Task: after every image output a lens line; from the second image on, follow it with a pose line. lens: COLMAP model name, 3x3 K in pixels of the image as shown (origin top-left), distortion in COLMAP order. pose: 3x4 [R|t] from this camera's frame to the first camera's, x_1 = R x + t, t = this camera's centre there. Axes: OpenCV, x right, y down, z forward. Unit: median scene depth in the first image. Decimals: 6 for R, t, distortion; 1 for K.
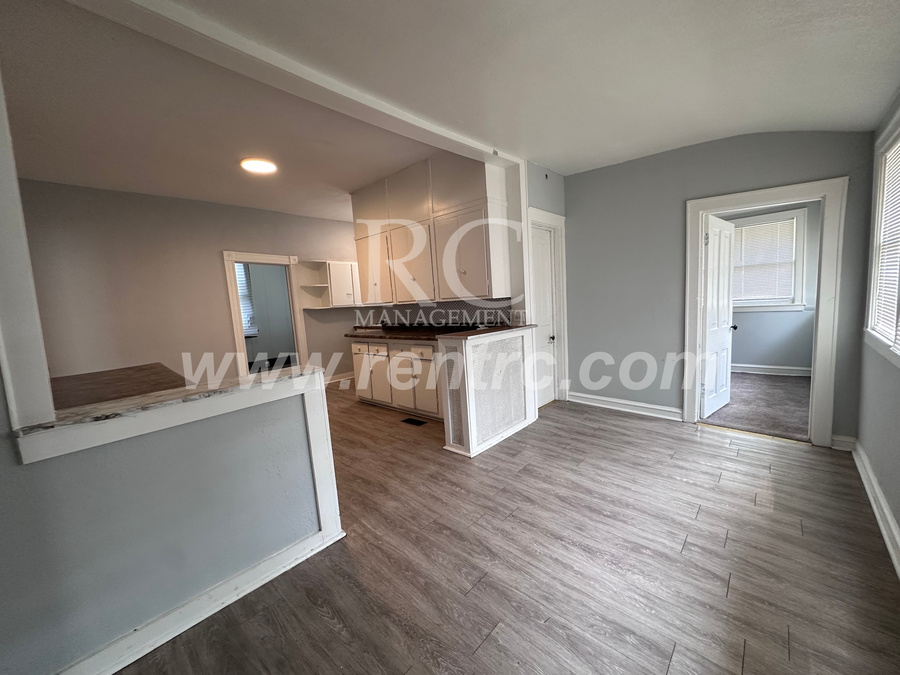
lens RADIAL K [[362.0, 0, 450.4], [0, 362.0, 337.1], [0, 0, 1]] dist [-0.002167, -0.000159]
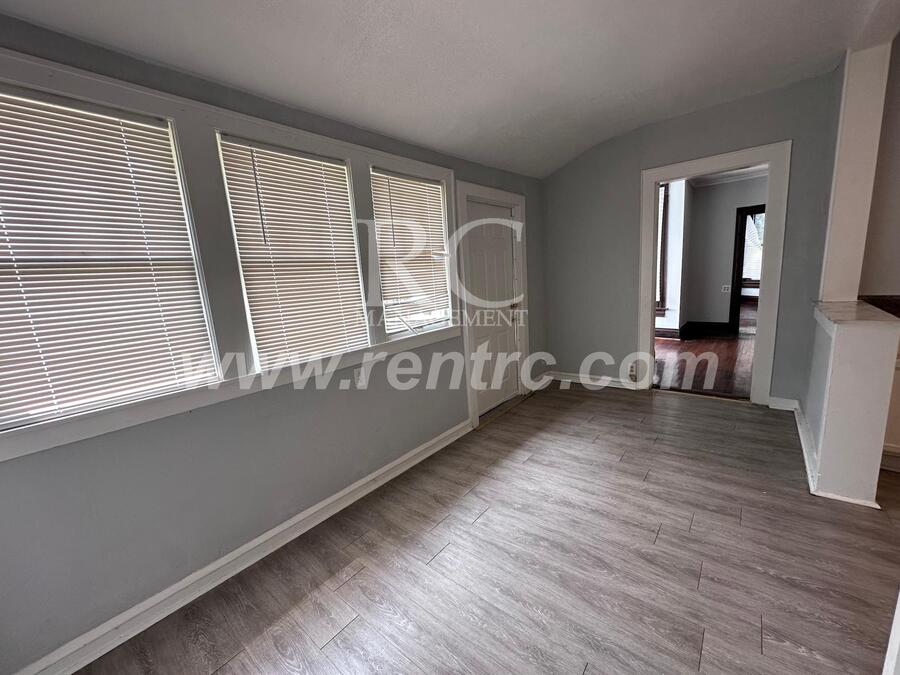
lens RADIAL K [[362.0, 0, 451.3], [0, 362.0, 339.5], [0, 0, 1]] dist [-0.002167, -0.000159]
pose [[-0.990523, 0.136007, -0.019153, 0.634775], [0.125060, 0.950741, 0.283638, -0.246427], [0.056787, 0.278555, -0.958740, 1.764587]]
